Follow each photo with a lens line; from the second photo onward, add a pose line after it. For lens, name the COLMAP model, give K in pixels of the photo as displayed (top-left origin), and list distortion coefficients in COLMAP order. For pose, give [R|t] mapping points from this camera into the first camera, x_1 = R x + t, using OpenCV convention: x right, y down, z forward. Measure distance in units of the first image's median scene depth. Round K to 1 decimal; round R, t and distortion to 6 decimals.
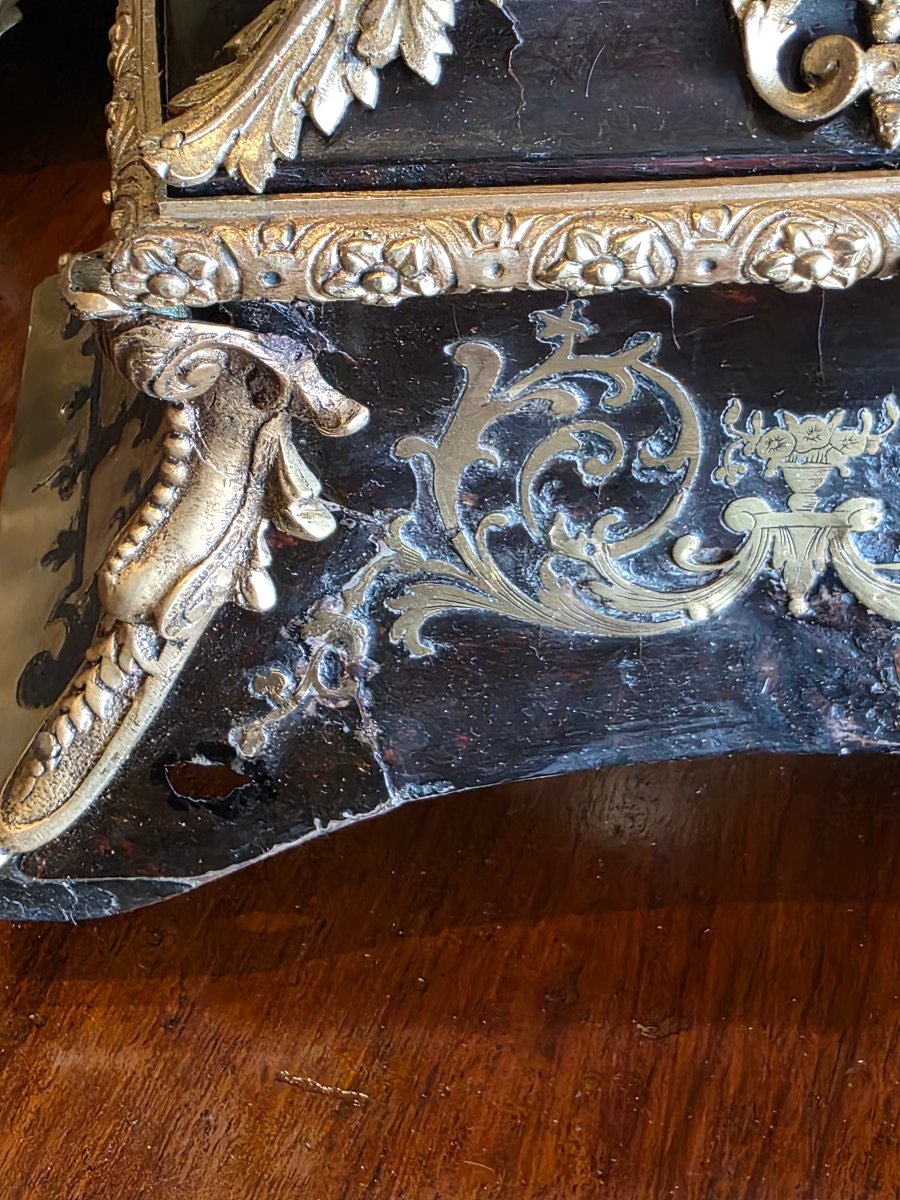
lens RADIAL K [[1625.1, 0, 385.9], [0, 1625.1, 378.6], [0, 0, 1]] dist [0.029845, 0.026631]
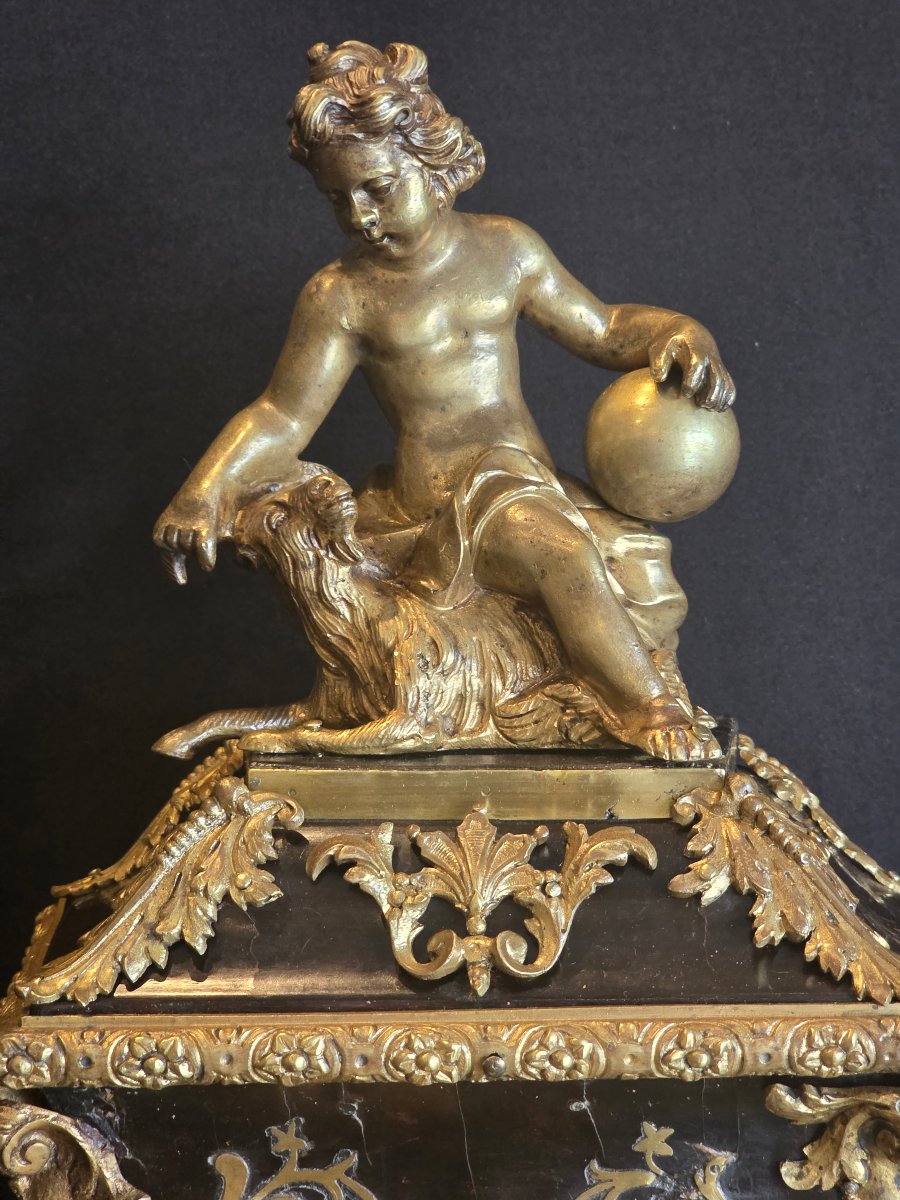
lens RADIAL K [[2383.5, 0, 450.0], [0, 2383.5, 600.0], [0, 0, 1]] dist [-0.066702, -0.023009]
pose [[0.999070, 0.029874, -0.031090, 0.310629], [-0.042477, 0.805721, -0.590770, 0.841771], [0.007401, 0.591541, 0.806241, -1.012648]]
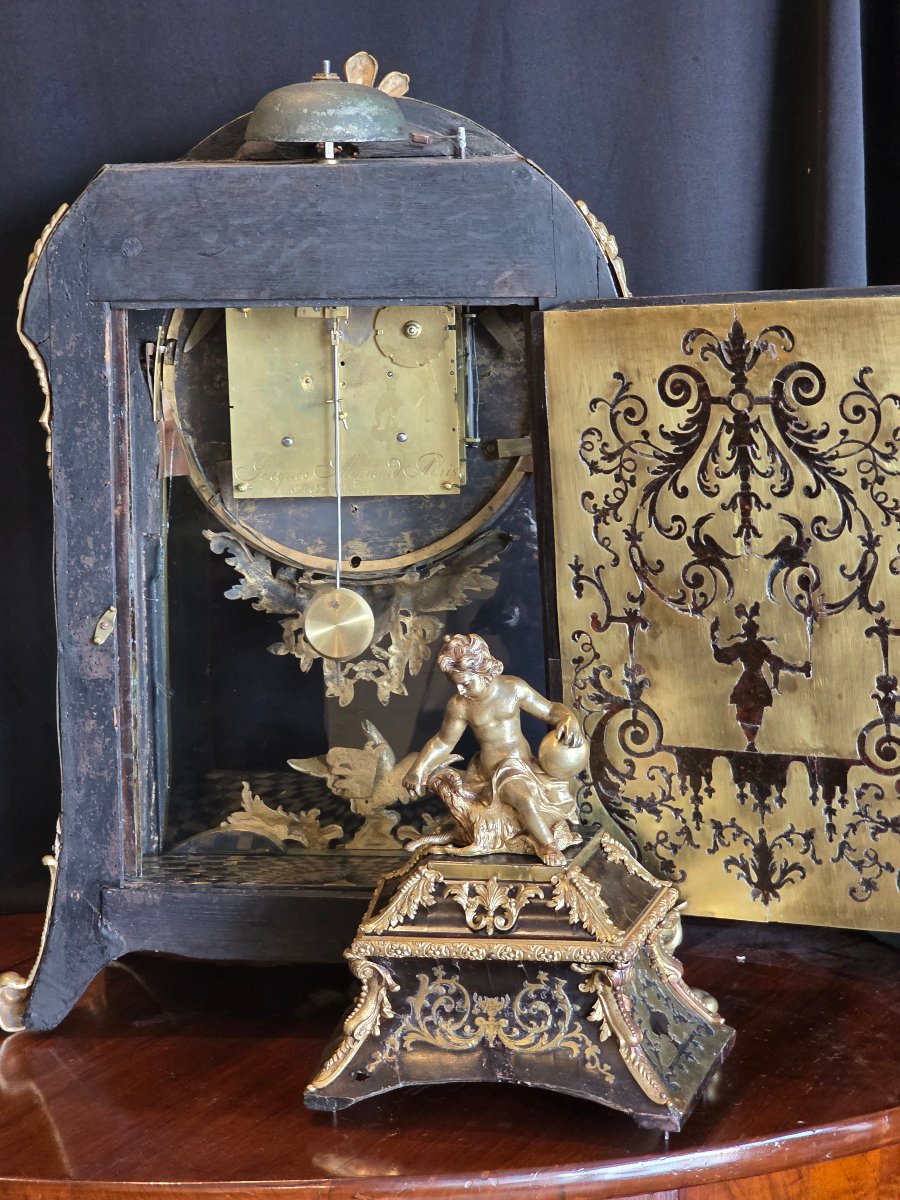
lens RADIAL K [[2383.5, 0, 450.0], [0, 2383.5, 600.0], [0, 0, 1]] dist [-0.066702, -0.023009]
pose [[0.971246, 0.042095, -0.234326, 1.854743], [-0.142954, 0.890177, -0.432607, 2.165443], [0.190381, 0.453666, 0.870599, -6.039855]]
